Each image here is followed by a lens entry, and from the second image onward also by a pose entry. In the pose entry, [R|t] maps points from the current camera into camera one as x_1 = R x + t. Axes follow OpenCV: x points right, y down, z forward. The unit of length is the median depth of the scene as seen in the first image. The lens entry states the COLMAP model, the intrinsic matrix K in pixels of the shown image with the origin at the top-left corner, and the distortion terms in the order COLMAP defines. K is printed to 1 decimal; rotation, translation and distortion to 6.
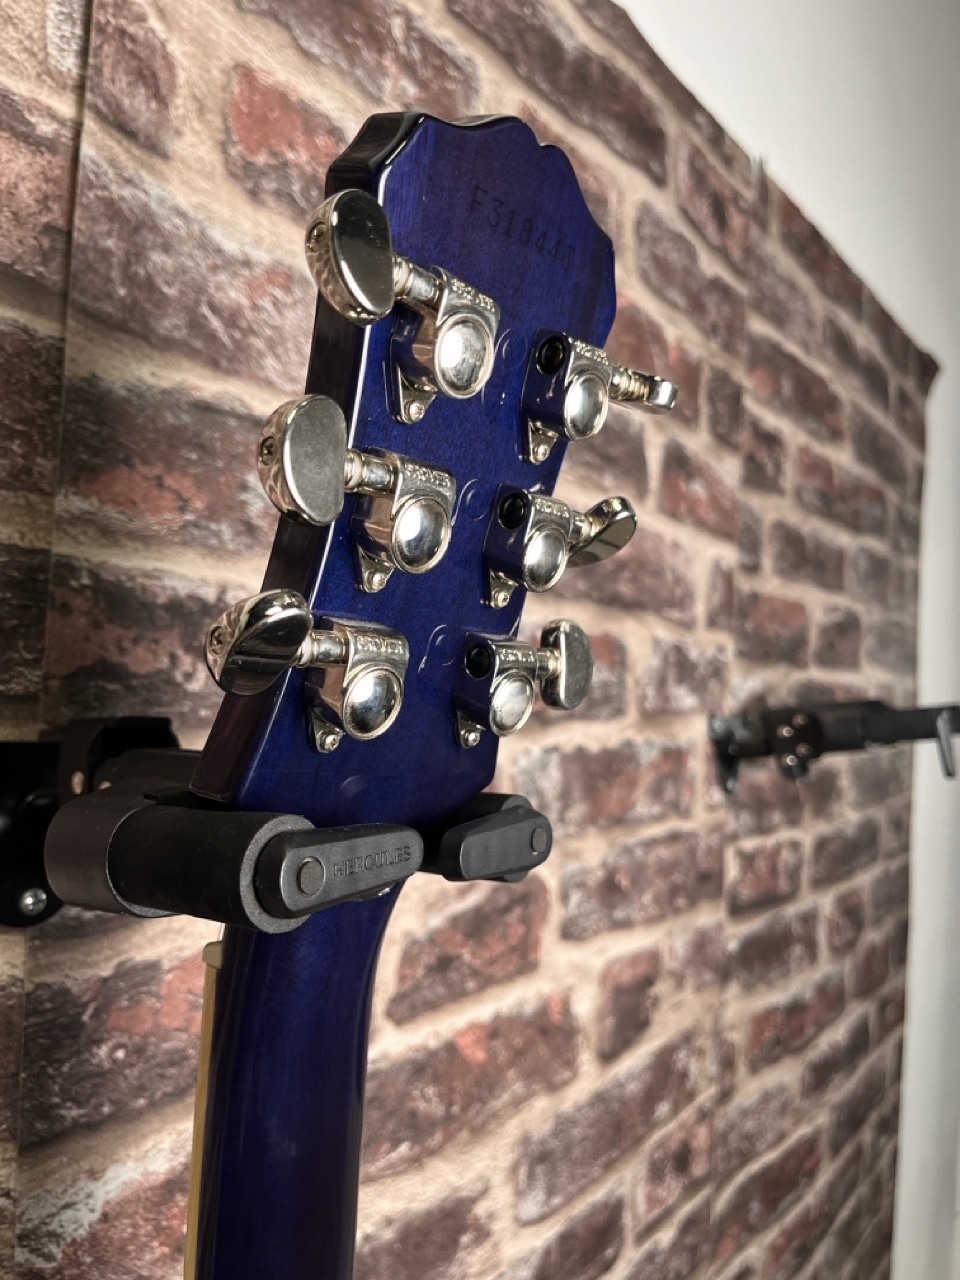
lens RADIAL K [[996.7, 0, 481.0], [0, 996.7, 652.5], [0, 0, 1]] dist [0.037209, -0.076512]
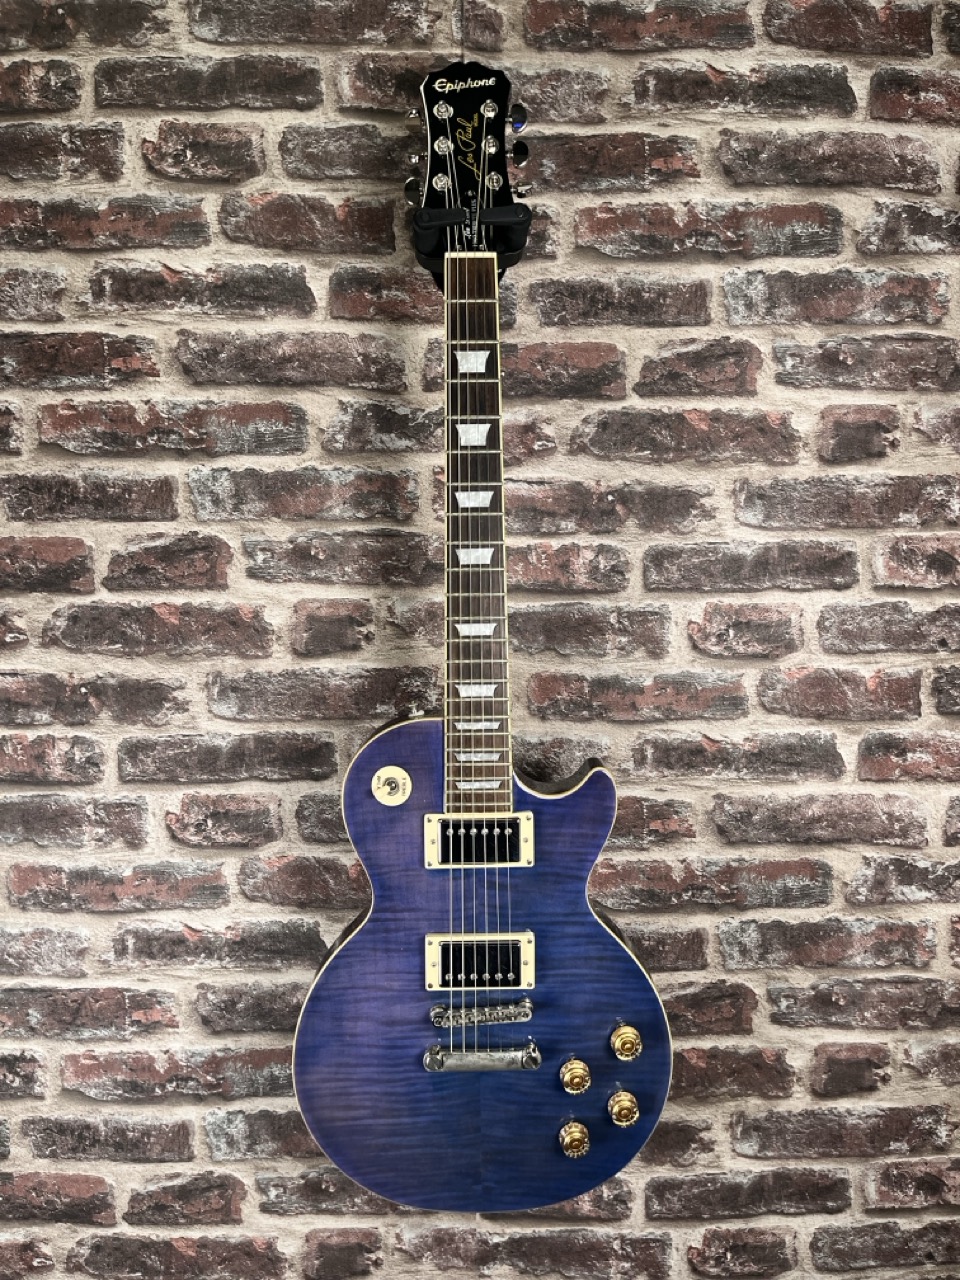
lens RADIAL K [[986.9, 0, 492.9], [0, 986.9, 663.1], [0, 0, 1]] dist [0.050676, -0.071057]
pose [[0.621835, 0.005128, -0.783131, 1.248959], [0.055352, 0.997190, 0.050482, 0.719317], [0.781189, -0.074739, 0.619804, -0.587426]]
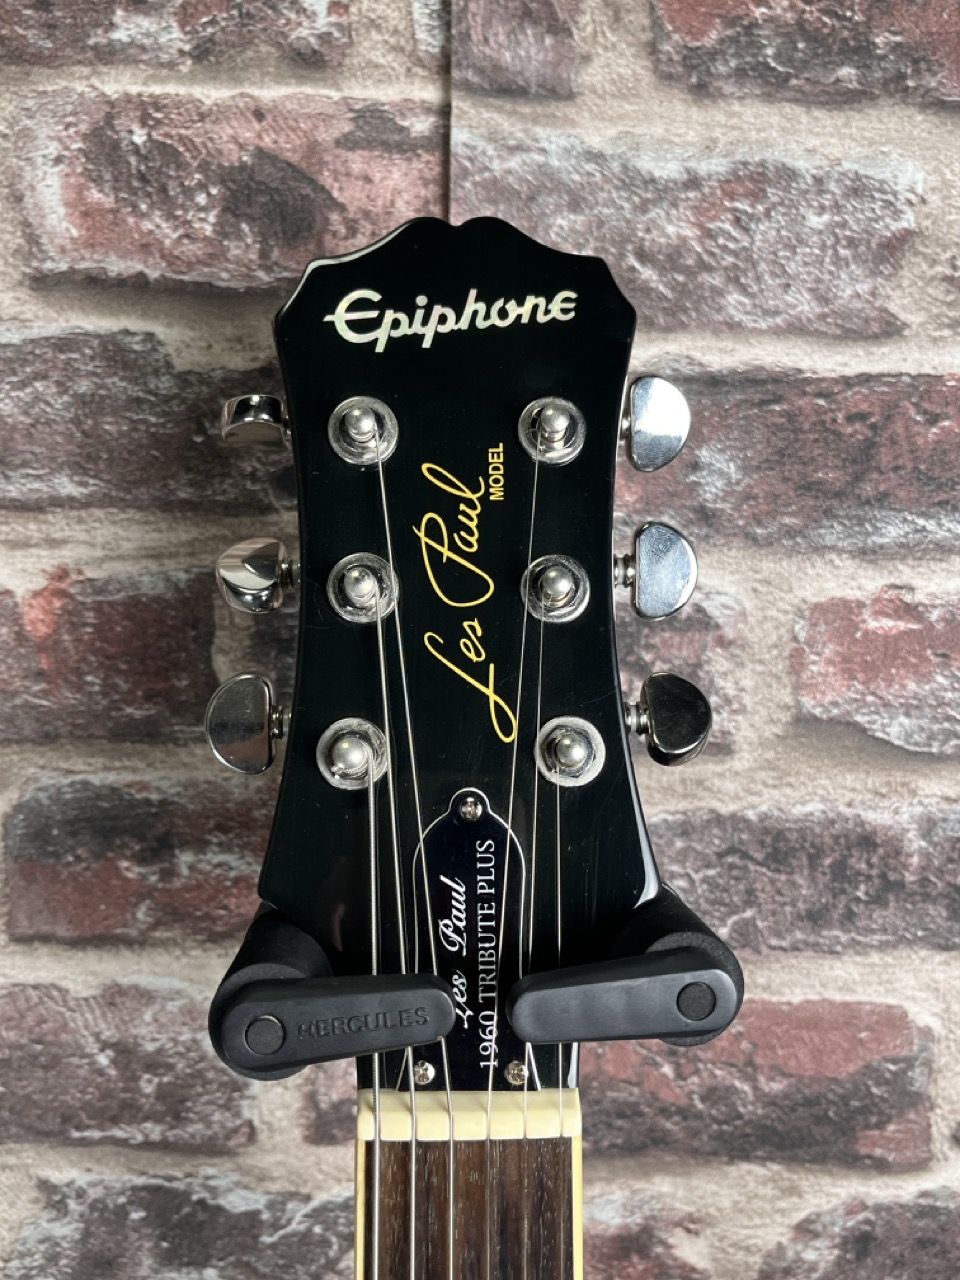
lens RADIAL K [[1207.2, 0, 478.1], [0, 1207.2, 639.4], [0, 0, 1]] dist [0.007039, 0.000000]
pose [[0.648388, 0.040896, -0.760211, 0.290415], [0.038711, 0.995493, 0.086571, -0.083848], [0.760325, -0.085560, 0.643883, 0.157382]]
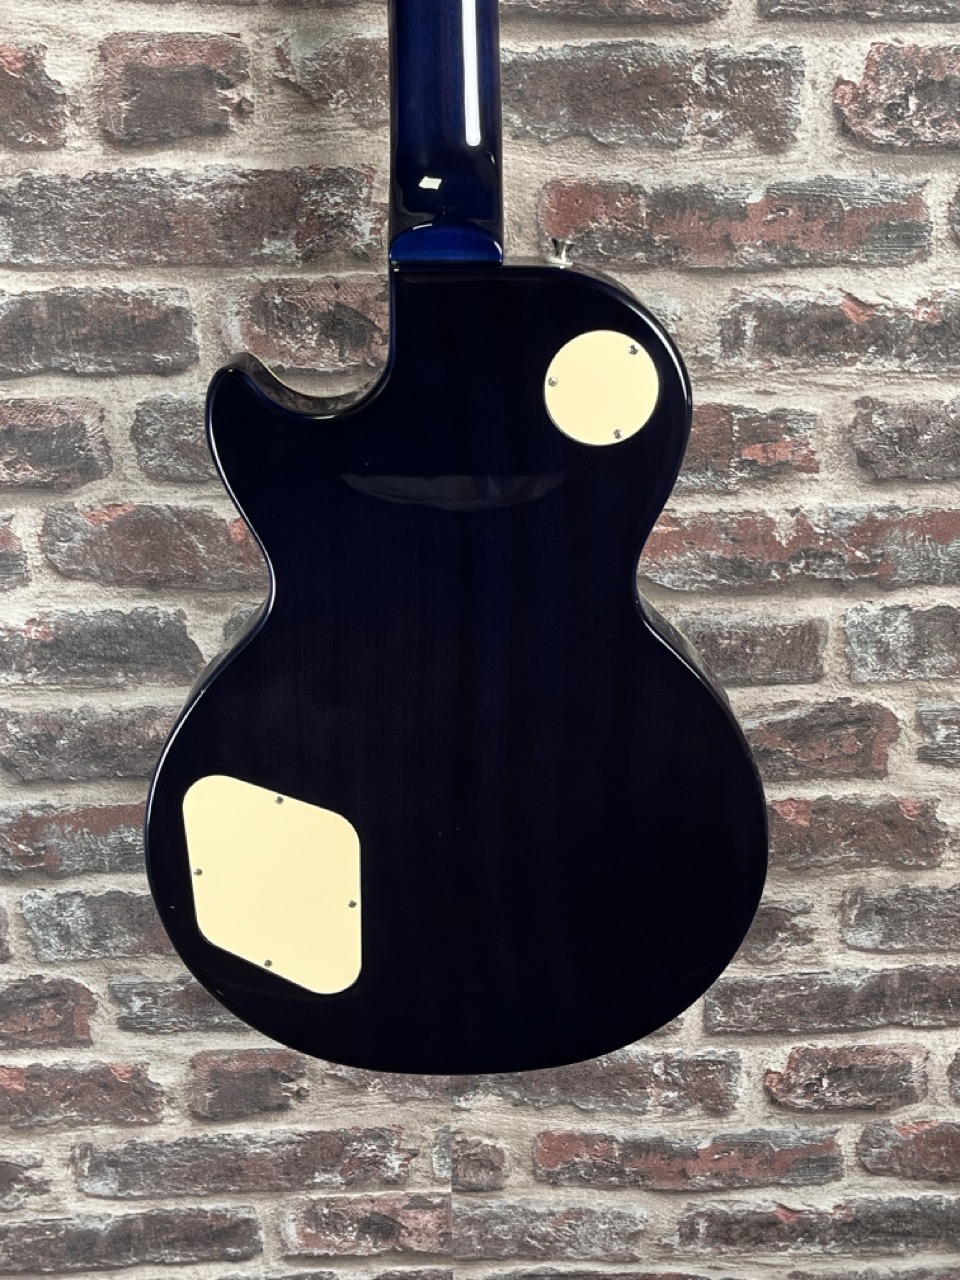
lens RADIAL K [[1740.6, 0, 510.9], [0, 1740.6, 678.8], [0, 0, 1]] dist [0.005111, 0.000000]
pose [[0.638152, 0.273701, -0.719617, 1.307834], [0.047141, 0.919033, 0.391352, -0.666548], [0.768466, -0.283666, 0.573580, -0.552707]]
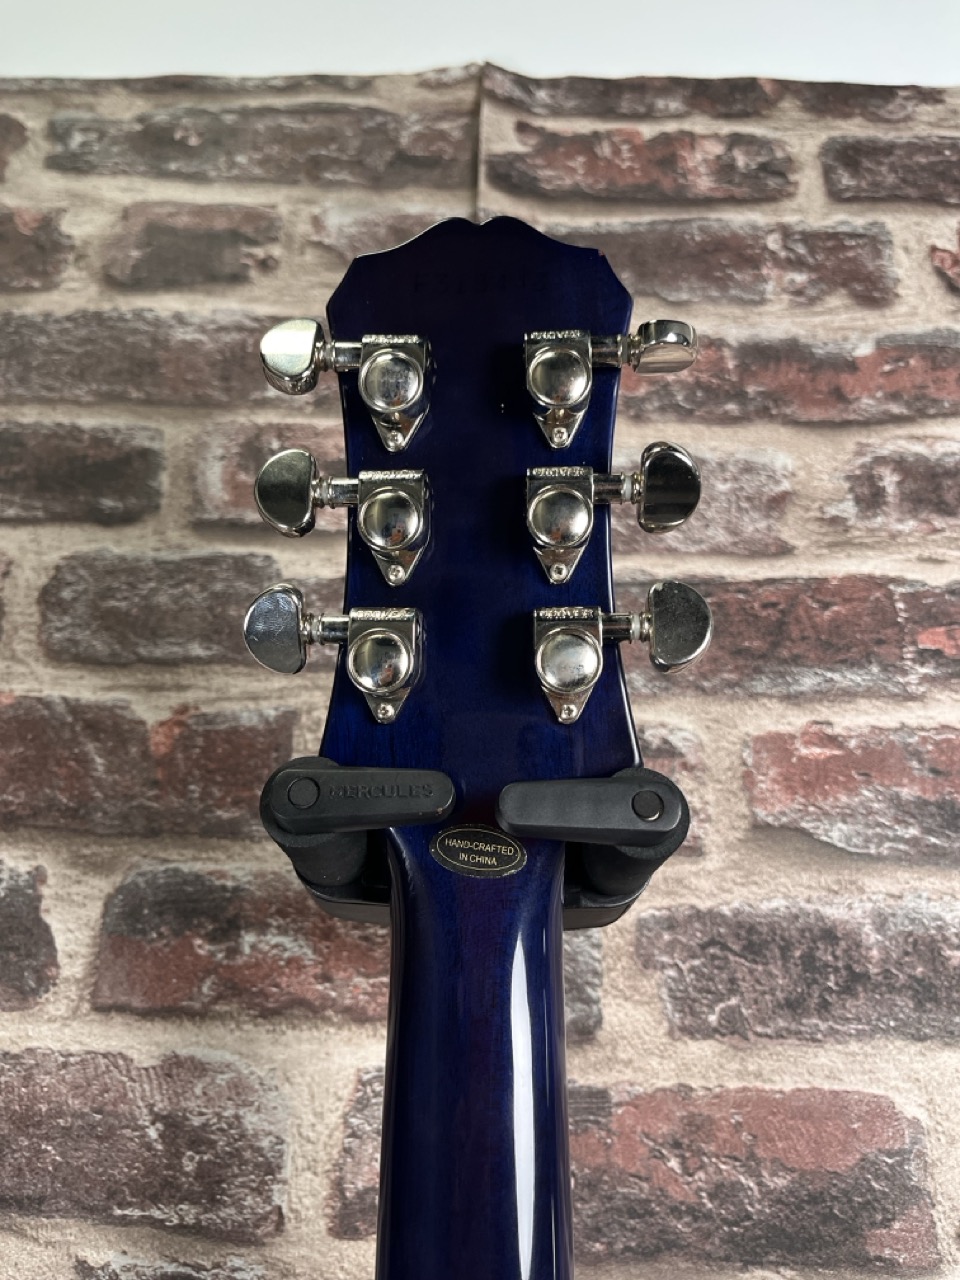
lens RADIAL K [[996.7, 0, 485.2], [0, 996.7, 636.1], [0, 0, 1]] dist [0.037209, -0.076512]
pose [[0.607423, -0.340459, -0.717722, 0.321977], [0.036791, 0.914589, -0.402707, 0.195843], [0.793526, 0.218207, 0.568068, 0.159202]]
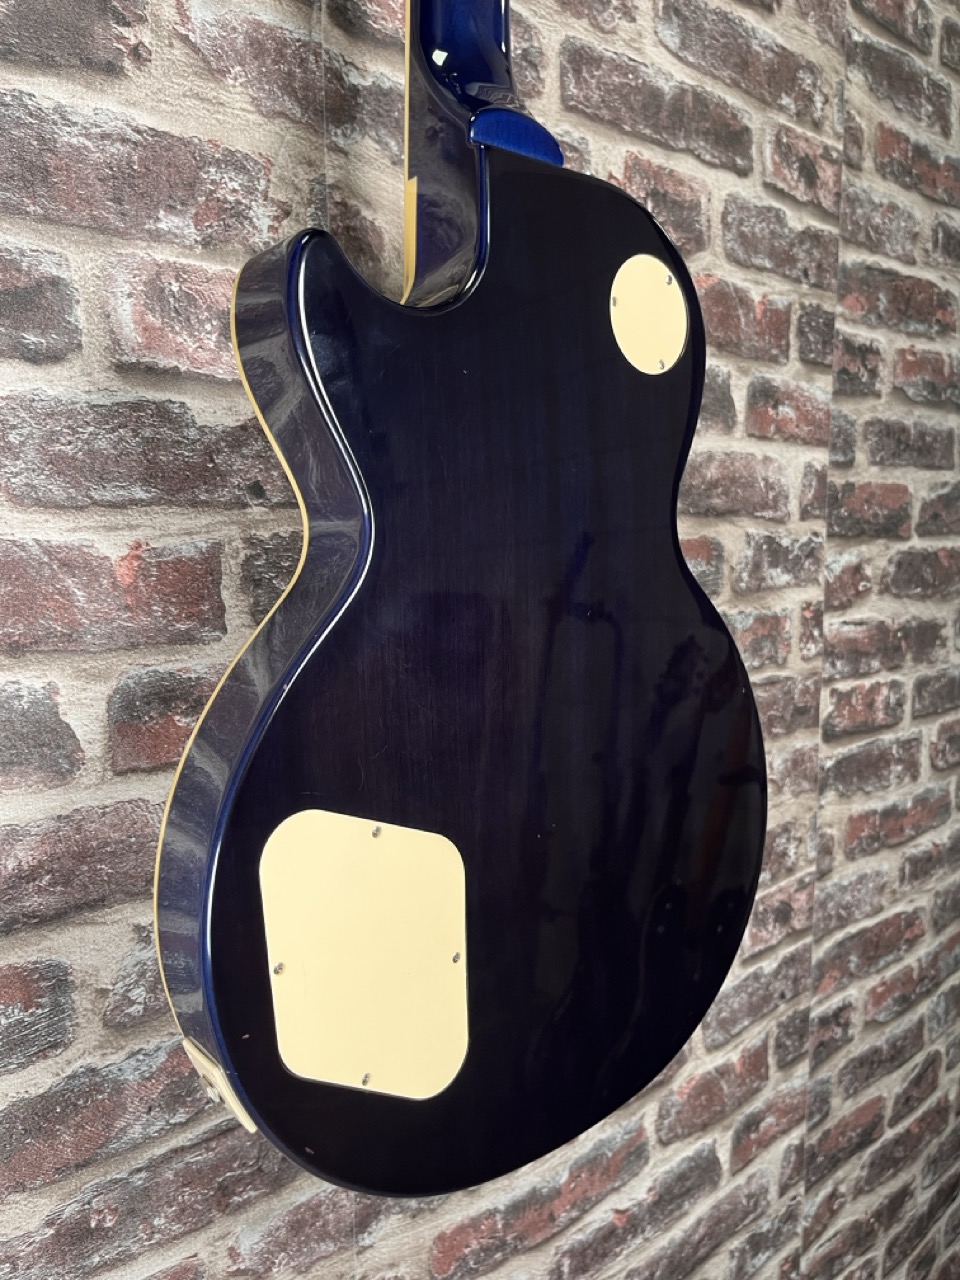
lens RADIAL K [[996.7, 0, 501.4], [0, 996.7, 641.7], [0, 0, 1]] dist [0.037209, -0.076512]
pose [[0.982167, -0.016006, -0.187327, 0.123066], [0.044892, 0.987515, 0.150992, -0.108340], [0.182571, -0.156709, 0.970624, -0.446267]]
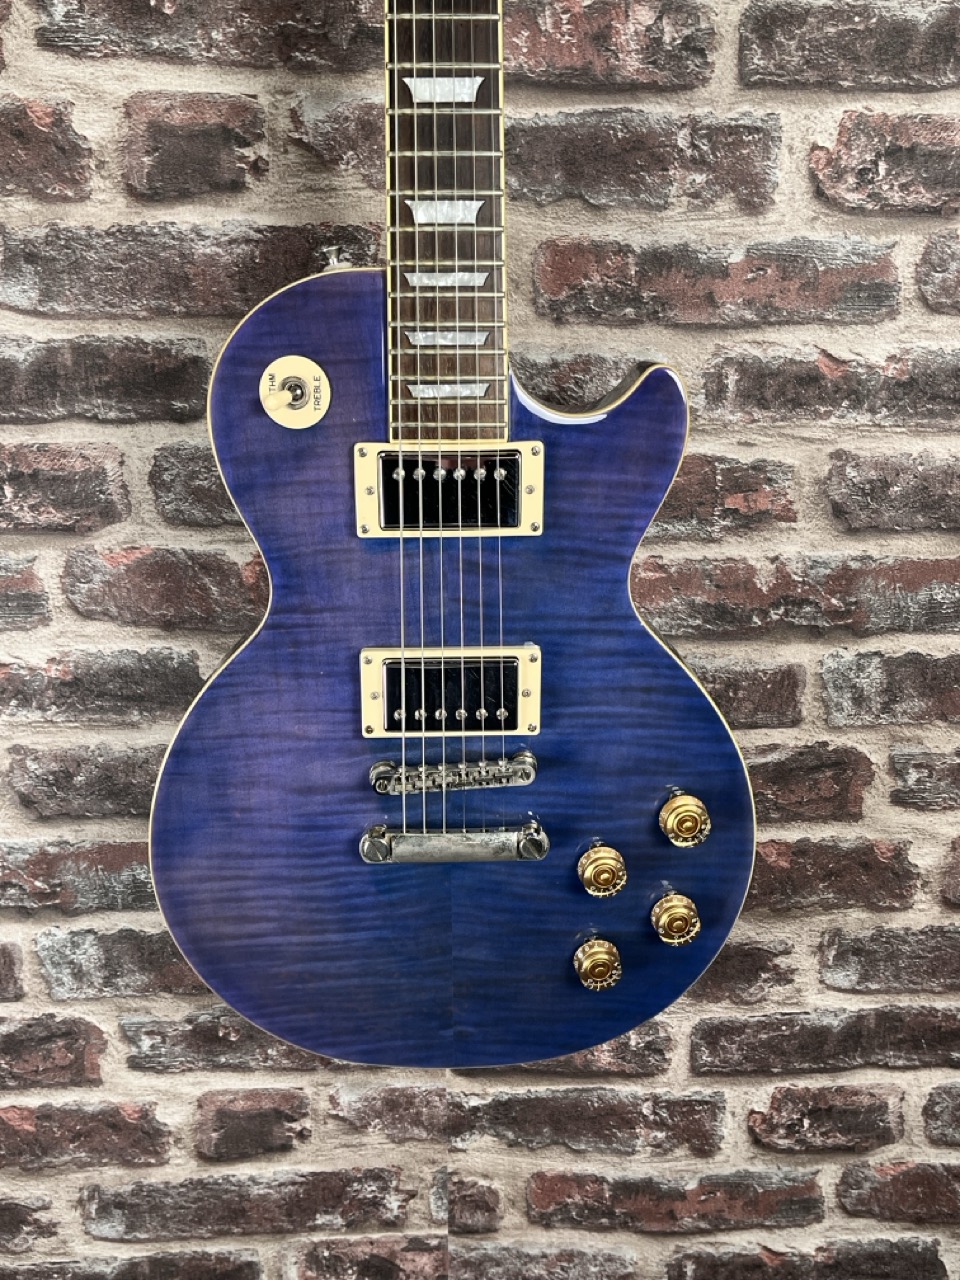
lens RADIAL K [[1207.2, 0, 503.4], [0, 1207.2, 649.4], [0, 0, 1]] dist [0.007039, 0.000000]
pose [[0.640594, 0.163522, -0.750266, 0.930504], [0.044554, 0.967501, 0.248911, -0.313539], [0.766586, -0.192878, 0.612490, -0.274805]]
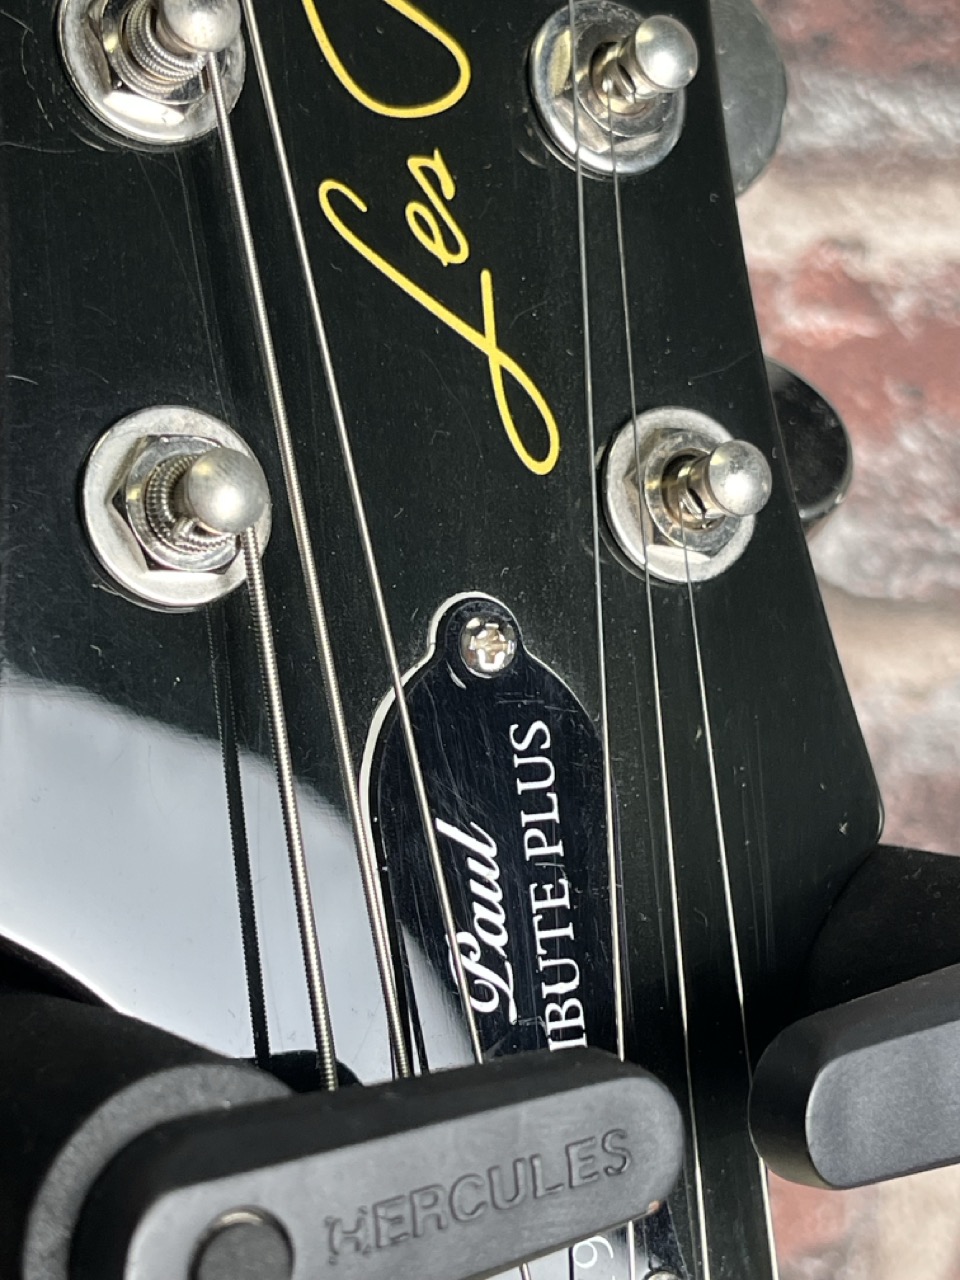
lens RADIAL K [[2512.4, 0, 483.4], [0, 2512.4, 648.7], [0, 0, 1]] dist [0.089278, 0.000000]
pose [[0.935127, 0.033575, -0.352718, 0.064259], [0.014747, 0.990949, 0.133424, -0.026215], [0.354006, -0.129970, 0.926168, 0.107405]]
